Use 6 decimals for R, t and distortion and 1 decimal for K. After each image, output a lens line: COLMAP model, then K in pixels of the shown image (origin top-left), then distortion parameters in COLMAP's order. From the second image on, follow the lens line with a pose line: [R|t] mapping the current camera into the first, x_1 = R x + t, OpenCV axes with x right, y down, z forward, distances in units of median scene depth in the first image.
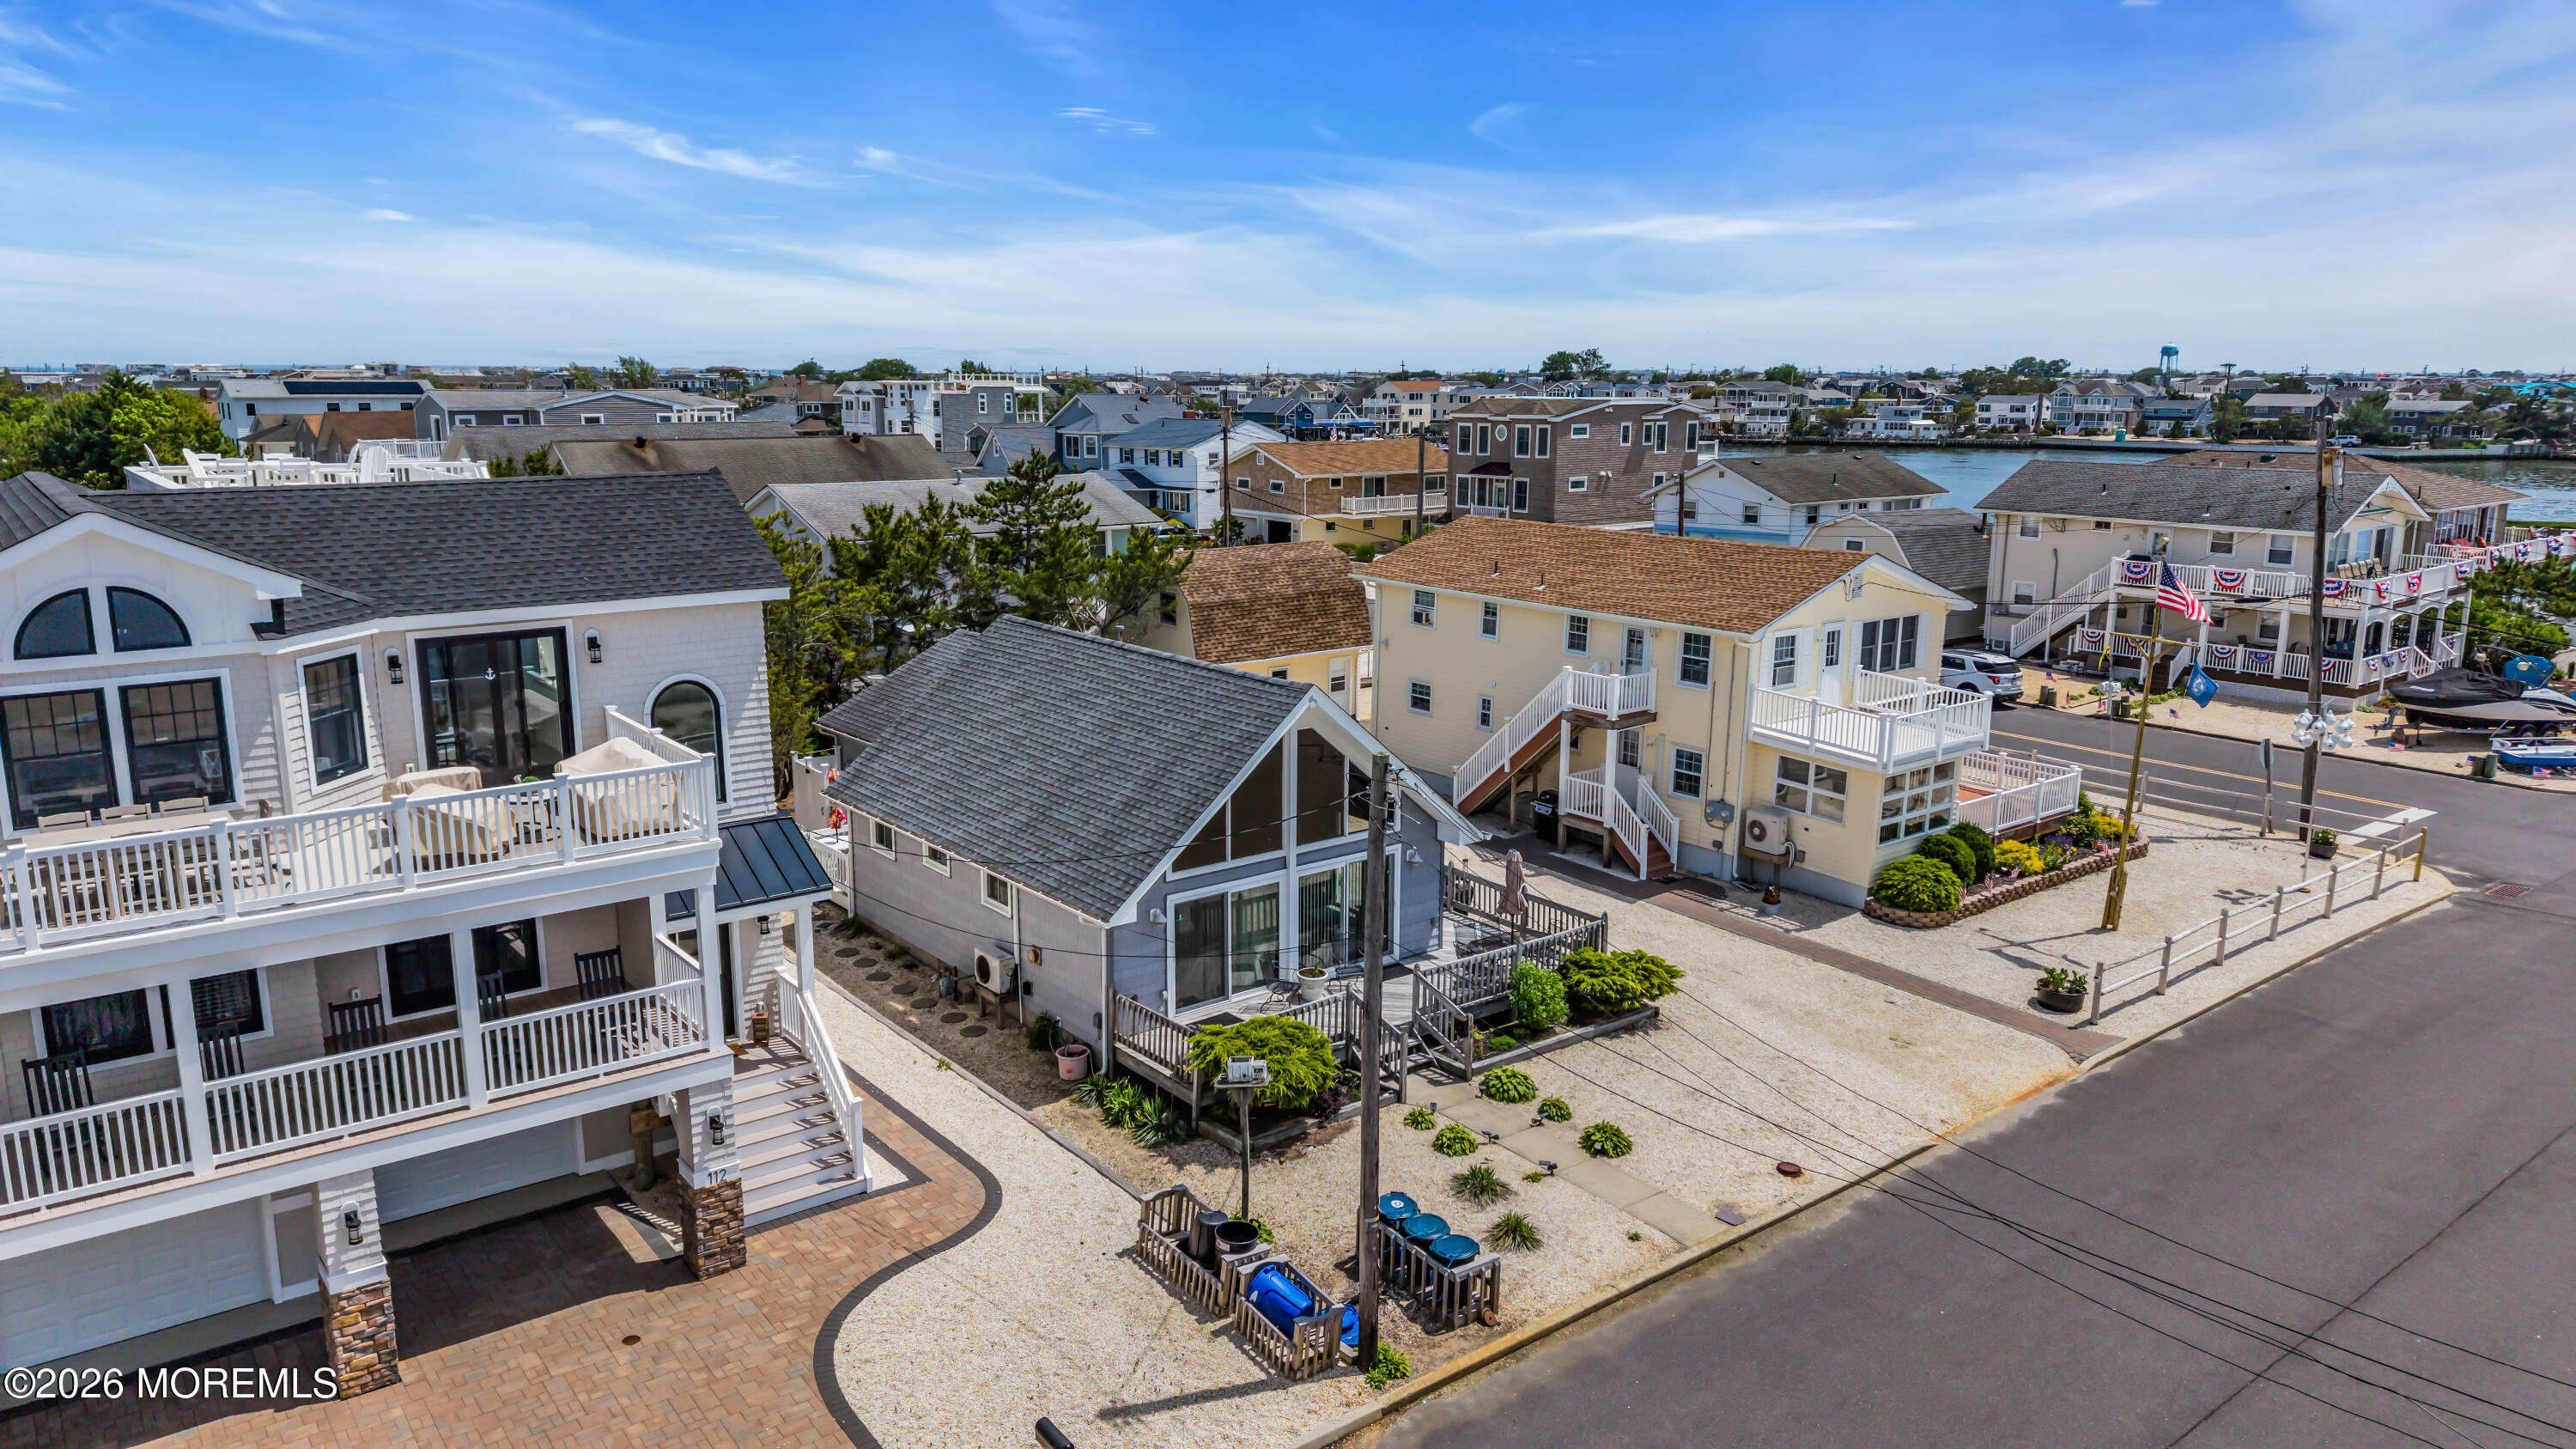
lens RADIAL K [[1719.4, 0, 1288.0], [0, 1719.4, 724.5], [0, 0, 1]] dist [0.042577, -0.040148]
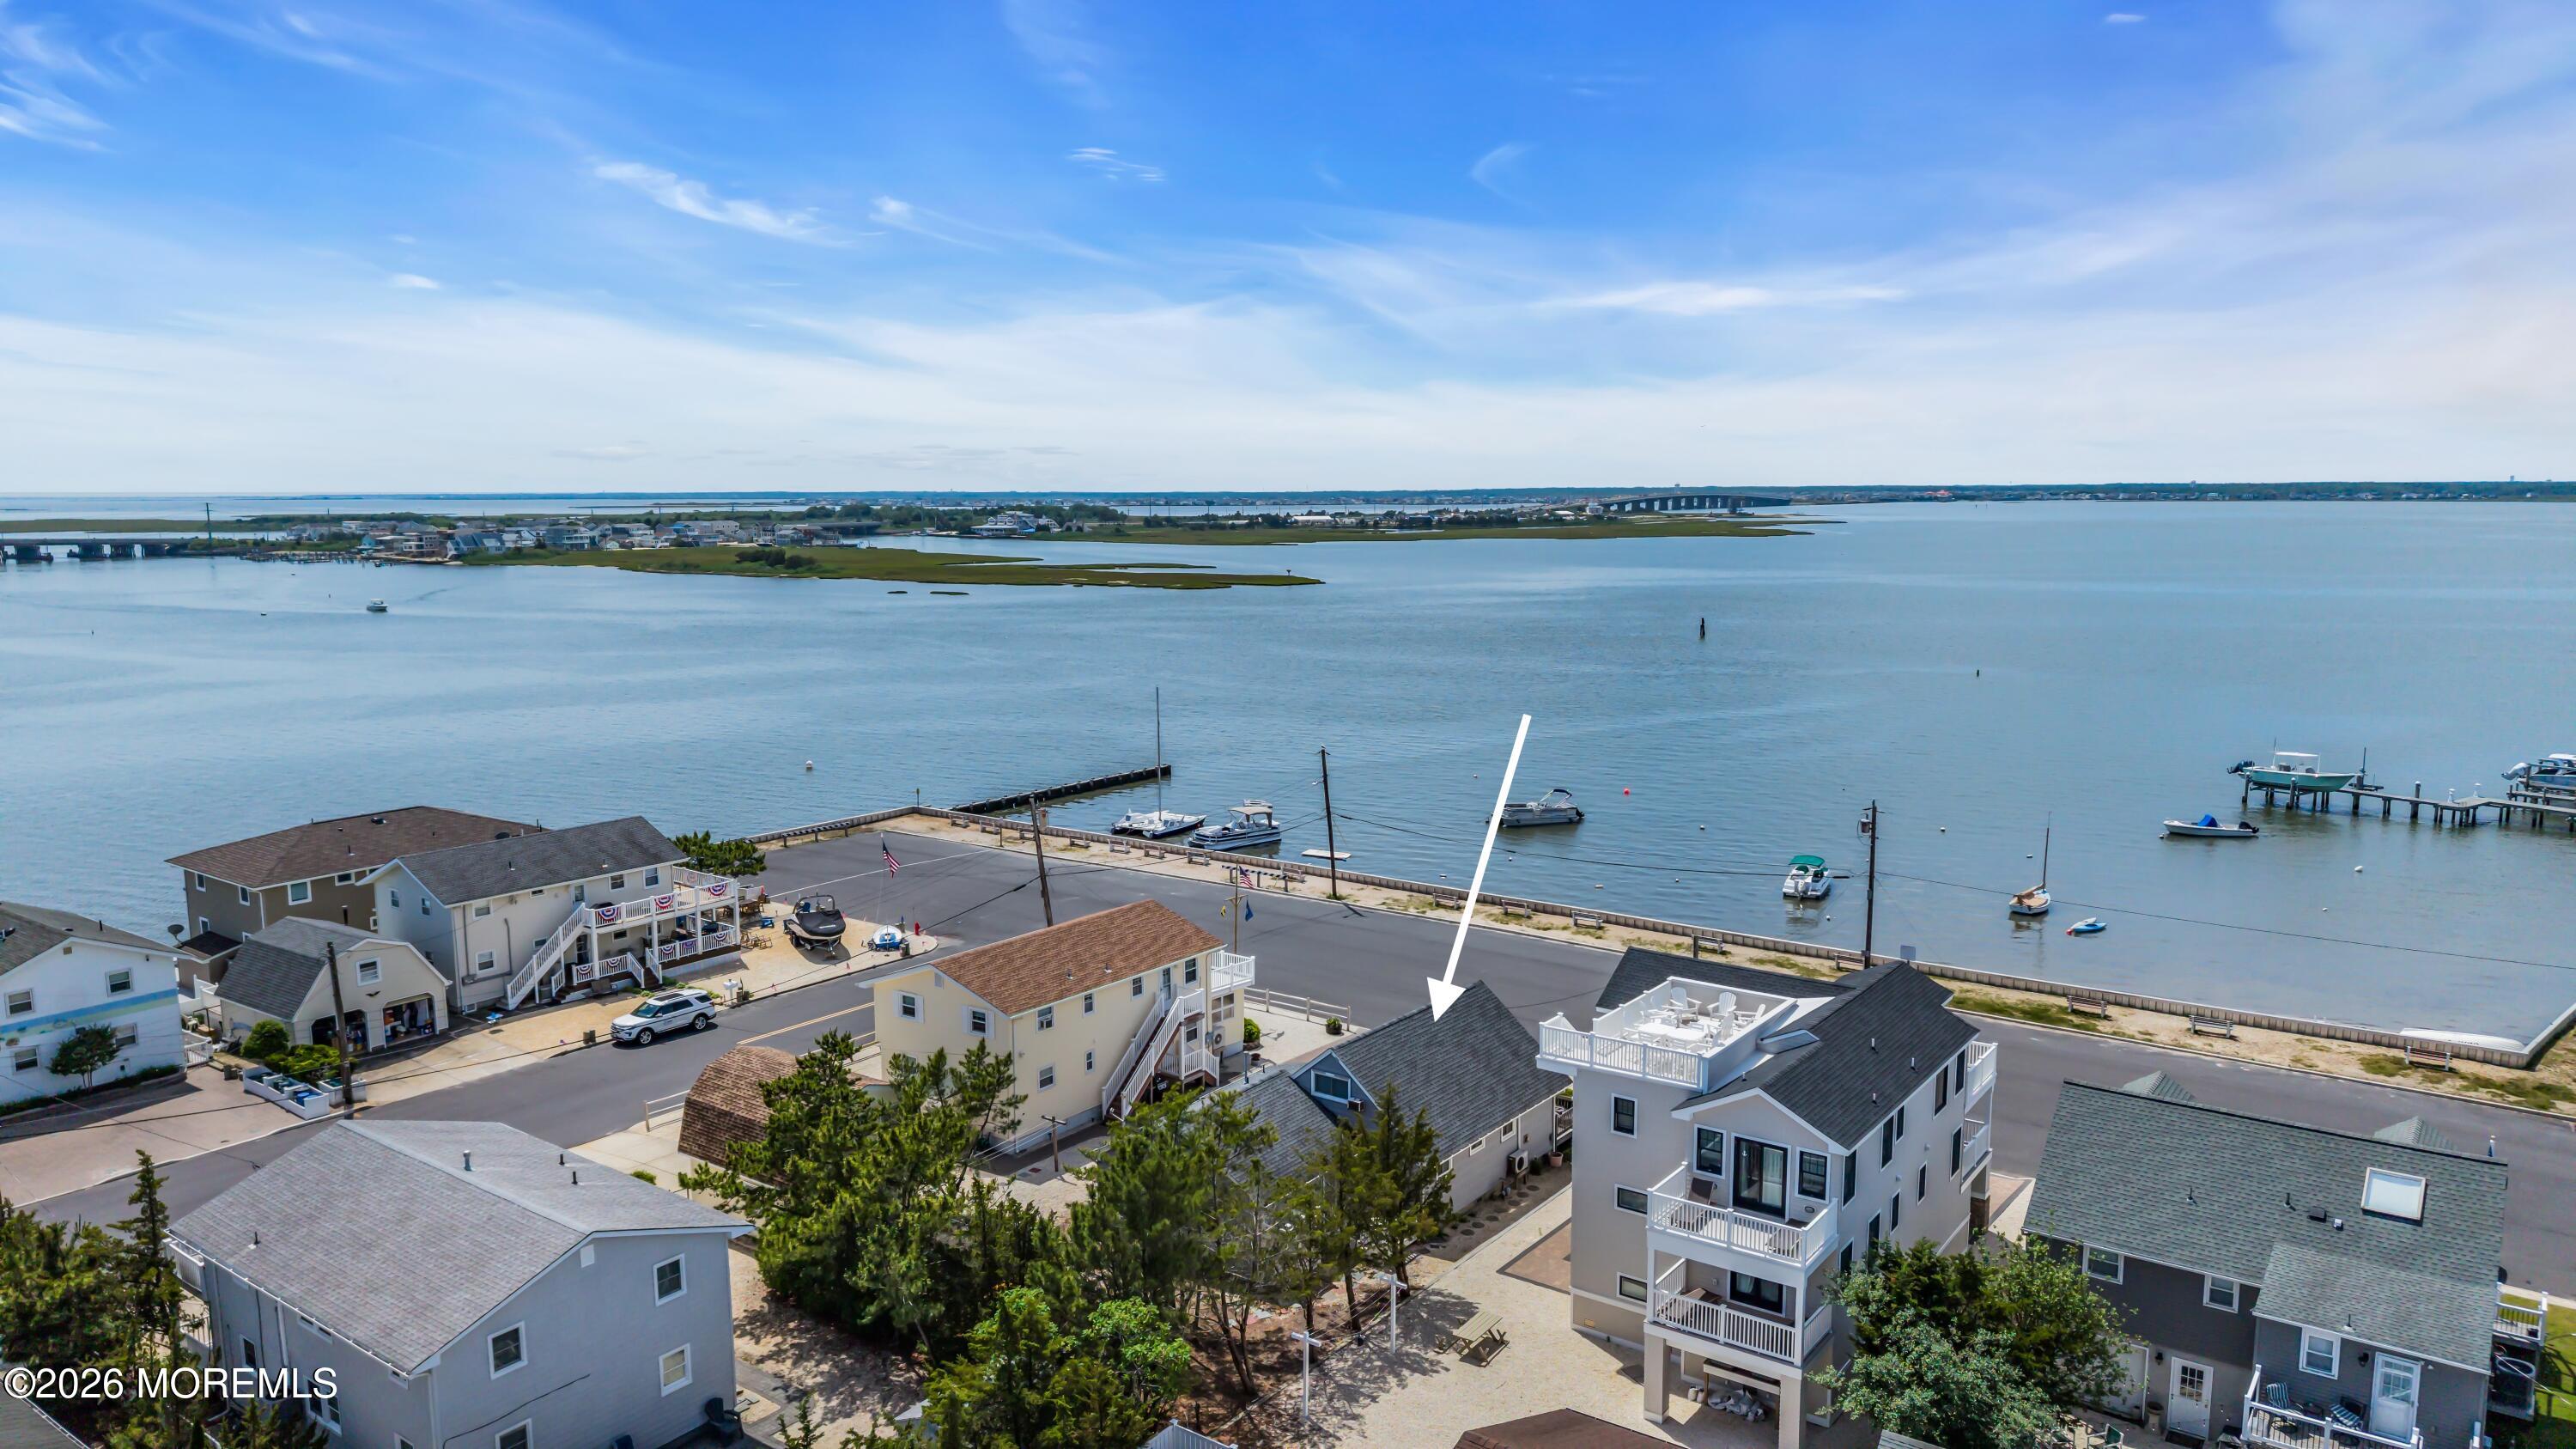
lens RADIAL K [[1712.2, 0, 1290.8], [0, 1712.2, 725.9], [0, 0, 1]] dist [0.082268, -0.106064]
pose [[-0.271044, -0.133037, 0.953329, -1.721499], [0.195850, 0.962063, 0.189939, -0.697255], [-0.942432, 0.238191, -0.234706, 1.380241]]
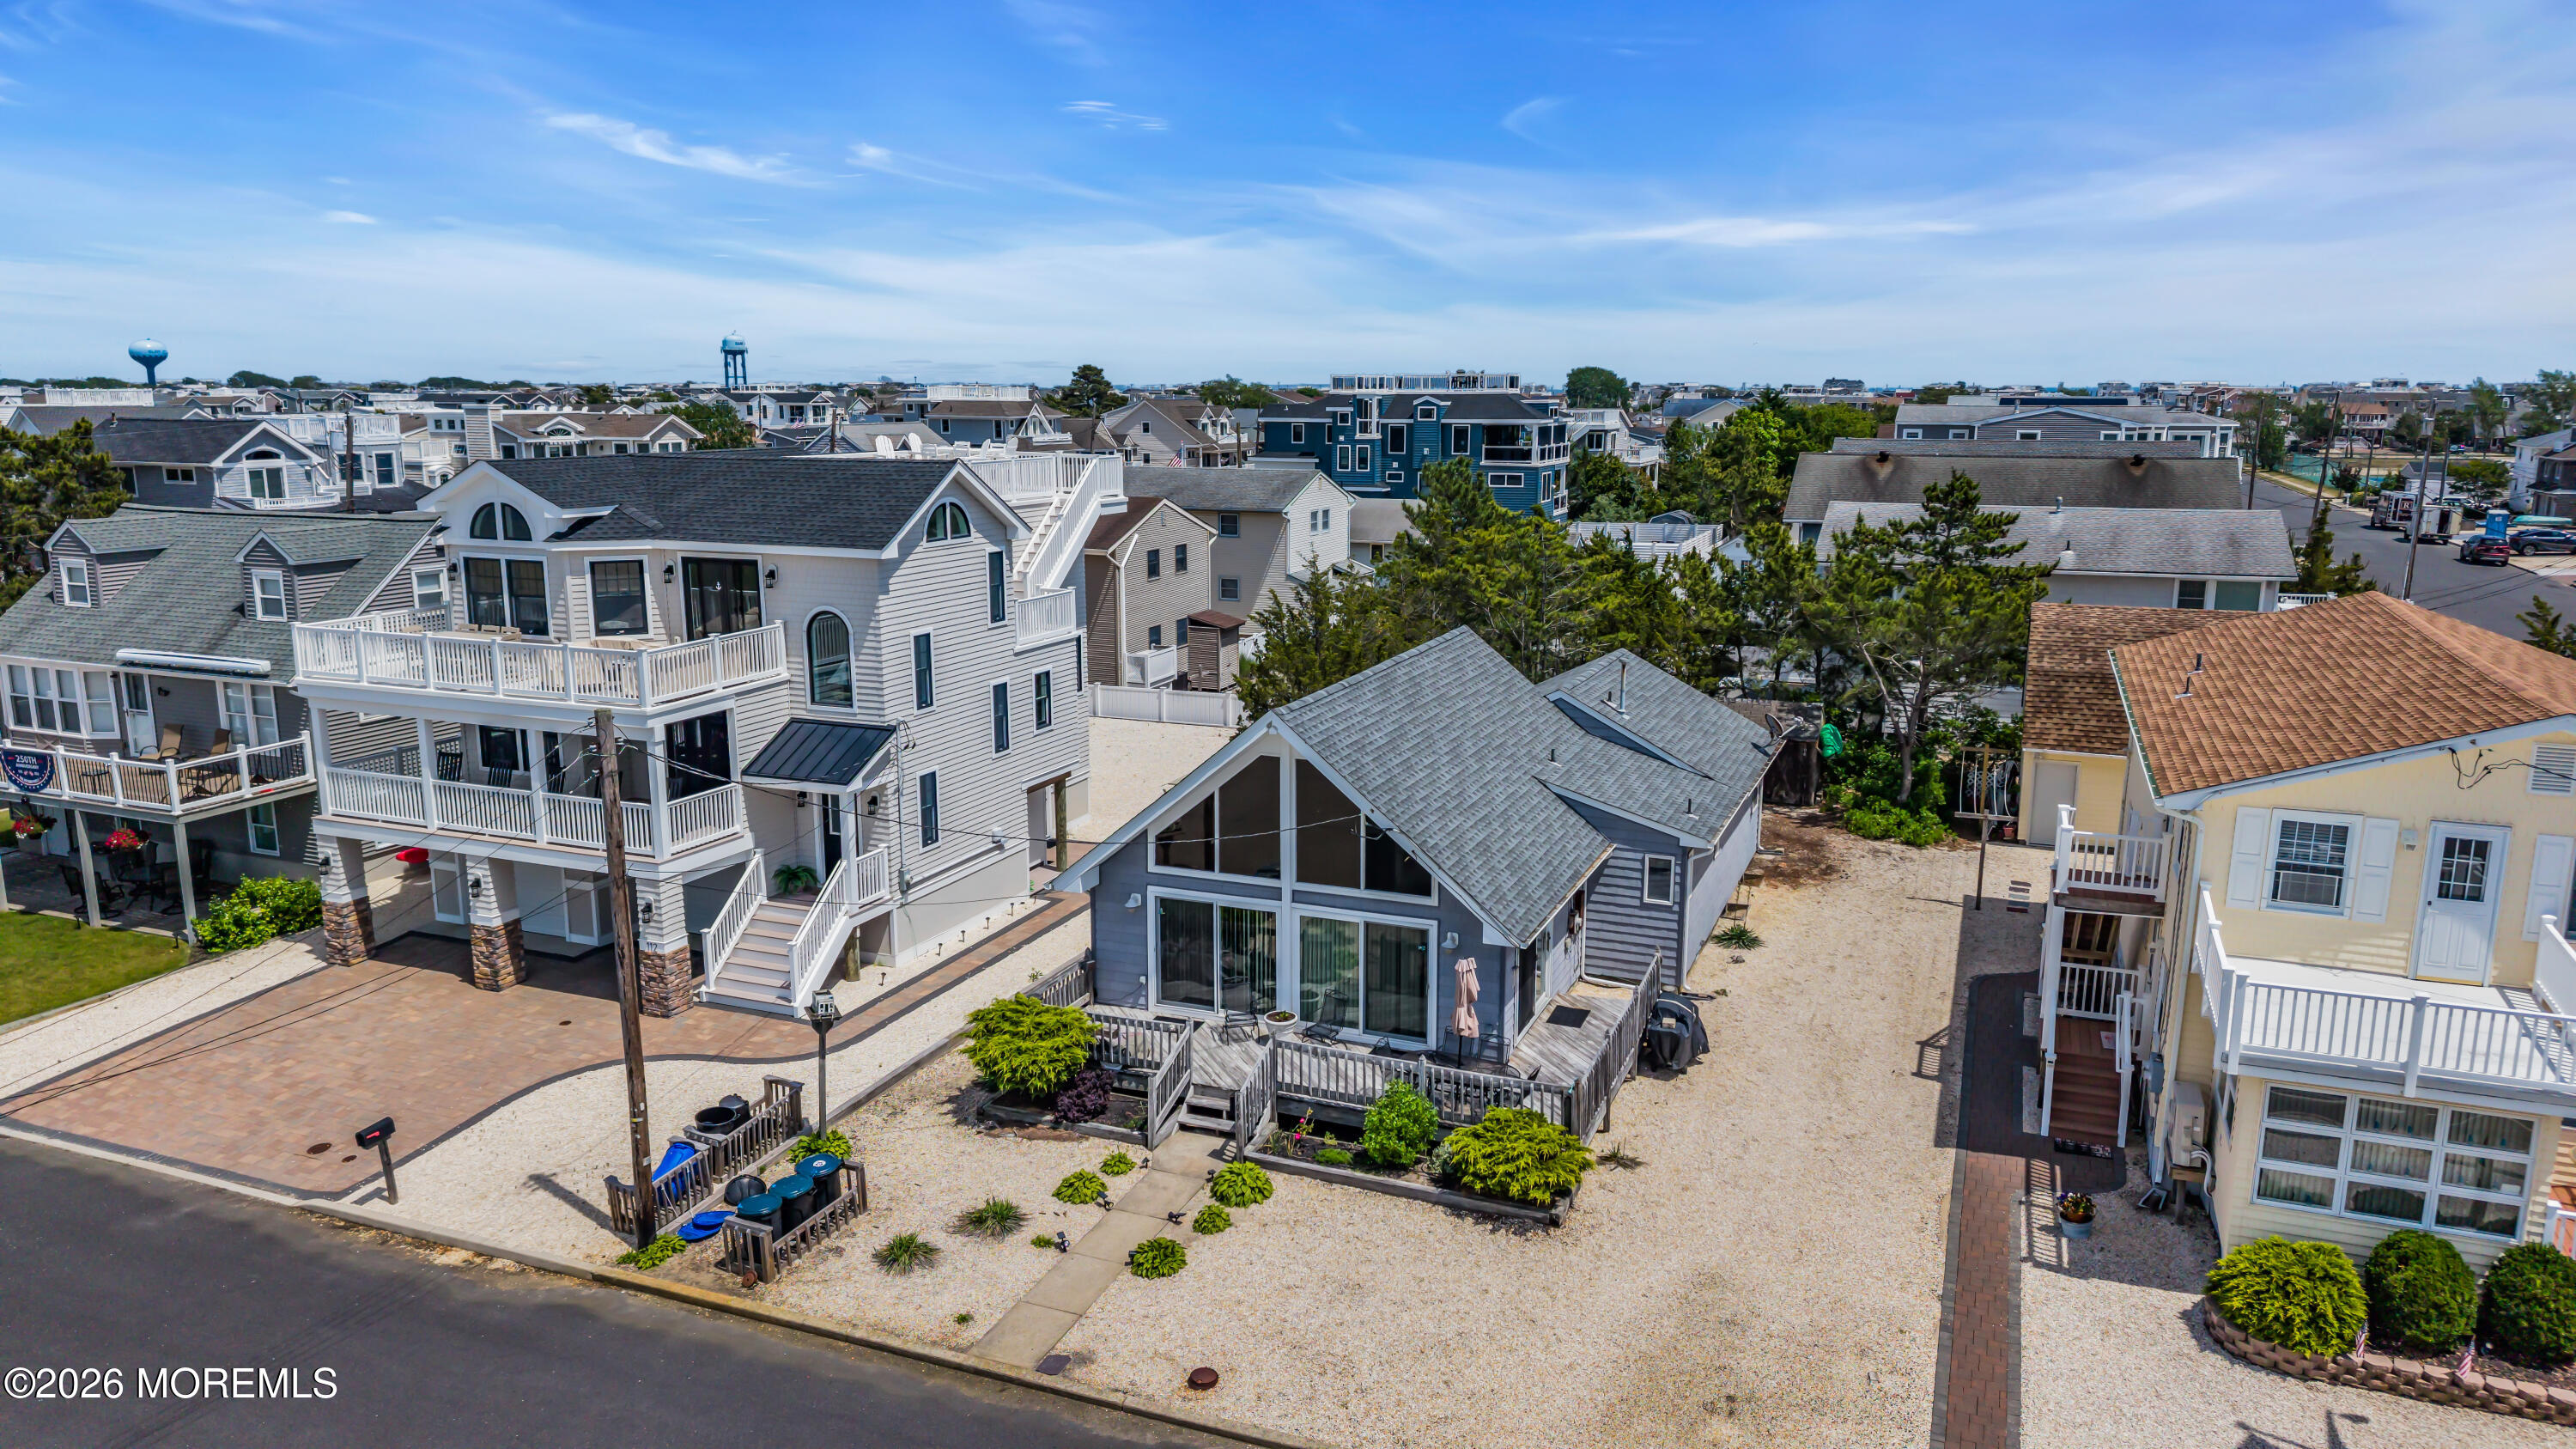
lens RADIAL K [[1719.4, 0, 1288.0], [0, 1719.4, 724.5], [0, 0, 1]] dist [0.042577, -0.040148]
pose [[0.488171, 0.166021, -0.856811, 0.661283], [-0.174678, 0.980462, 0.090457, -0.081845], [0.855089, 0.105508, 0.507633, 0.419621]]
